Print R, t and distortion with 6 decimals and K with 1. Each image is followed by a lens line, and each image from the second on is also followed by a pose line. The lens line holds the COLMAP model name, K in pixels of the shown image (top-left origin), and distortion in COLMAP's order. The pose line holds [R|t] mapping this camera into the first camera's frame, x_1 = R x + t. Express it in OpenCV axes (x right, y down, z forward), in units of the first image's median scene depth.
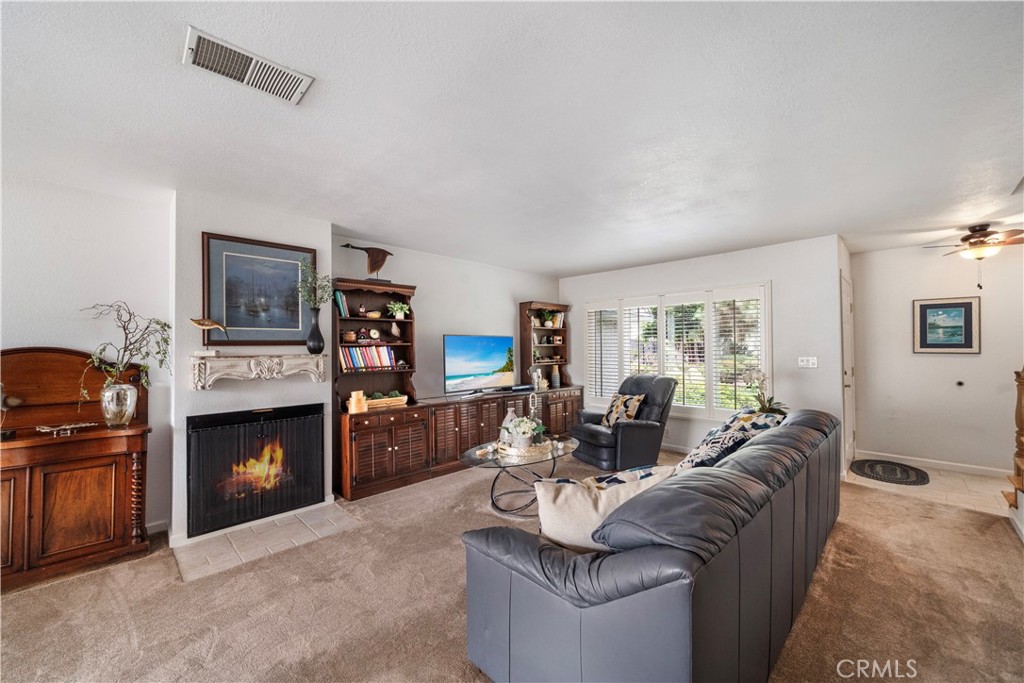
lens RADIAL K [[392.8, 0, 515.1], [0, 392.8, 343.8], [0, 0, 1]] dist [-0.005482, 0.000068]
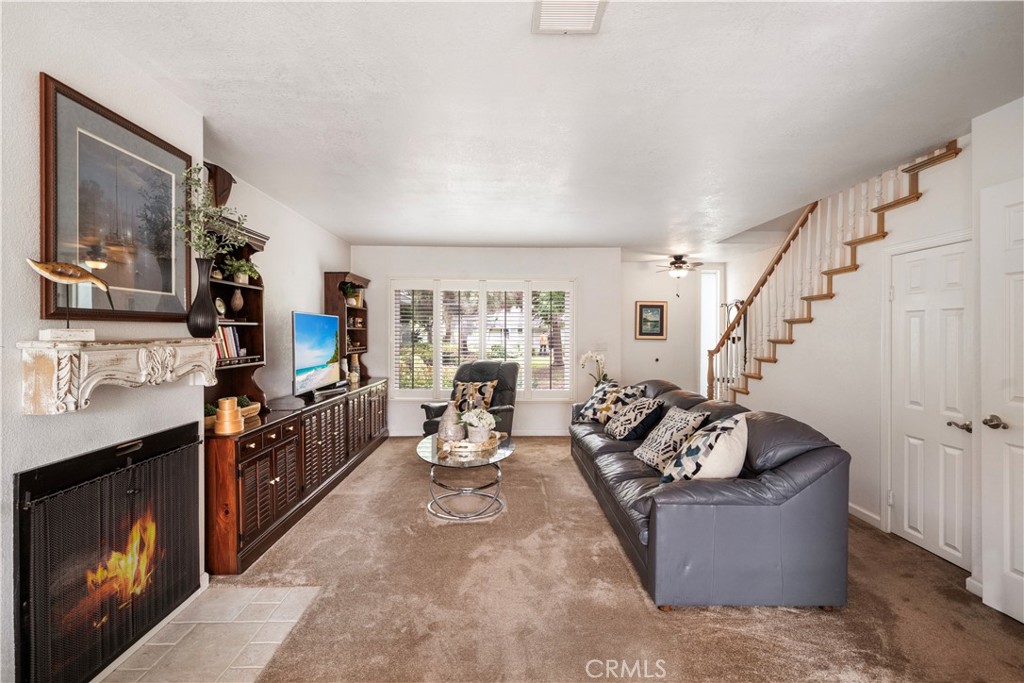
lens RADIAL K [[480.3, 0, 510.2], [0, 480.3, 335.2], [0, 0, 1]] dist [0.002429, 0.000622]
pose [[0.697344, 0.008099, 0.716691, -0.565029], [-0.017229, 0.999837, 0.005465, 0.008314], [-0.716529, -0.016159, 0.697370, 0.137186]]
